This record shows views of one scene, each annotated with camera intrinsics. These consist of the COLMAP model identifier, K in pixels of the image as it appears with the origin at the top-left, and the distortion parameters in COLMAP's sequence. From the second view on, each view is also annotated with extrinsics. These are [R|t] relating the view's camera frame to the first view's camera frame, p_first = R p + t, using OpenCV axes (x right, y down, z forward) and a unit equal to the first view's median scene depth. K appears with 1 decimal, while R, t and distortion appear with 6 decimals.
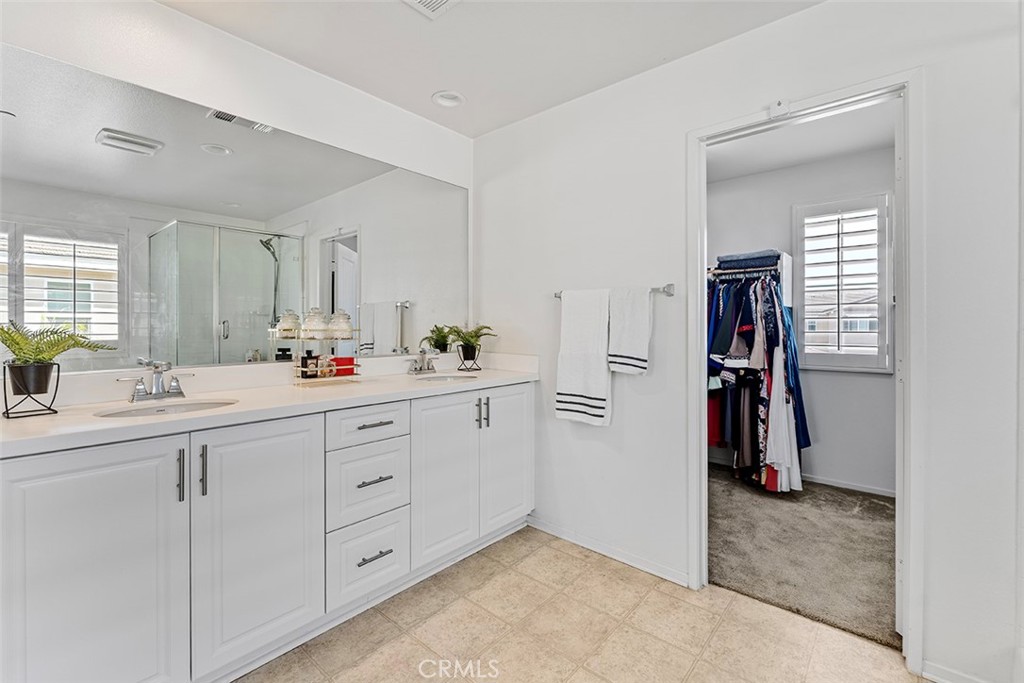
lens RADIAL K [[427.8, 0, 482.0], [0, 427.8, 333.2], [0, 0, 1]] dist [-0.002354, -0.000554]
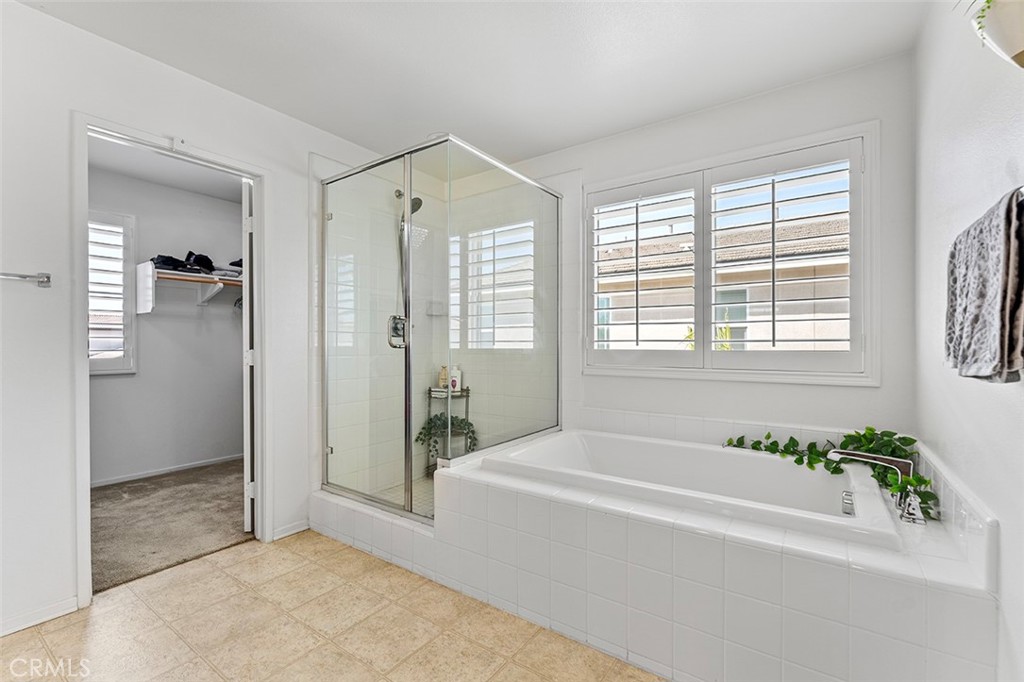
lens RADIAL K [[427.8, 0, 510.8], [0, 427.8, 346.9], [0, 0, 1]] dist [-0.002354, -0.000554]
pose [[-0.107643, -0.000138, 0.994190, -0.514350], [-0.006028, 0.999982, -0.000514, 0.028977], [-0.994171, -0.006049, -0.107642, 0.181546]]
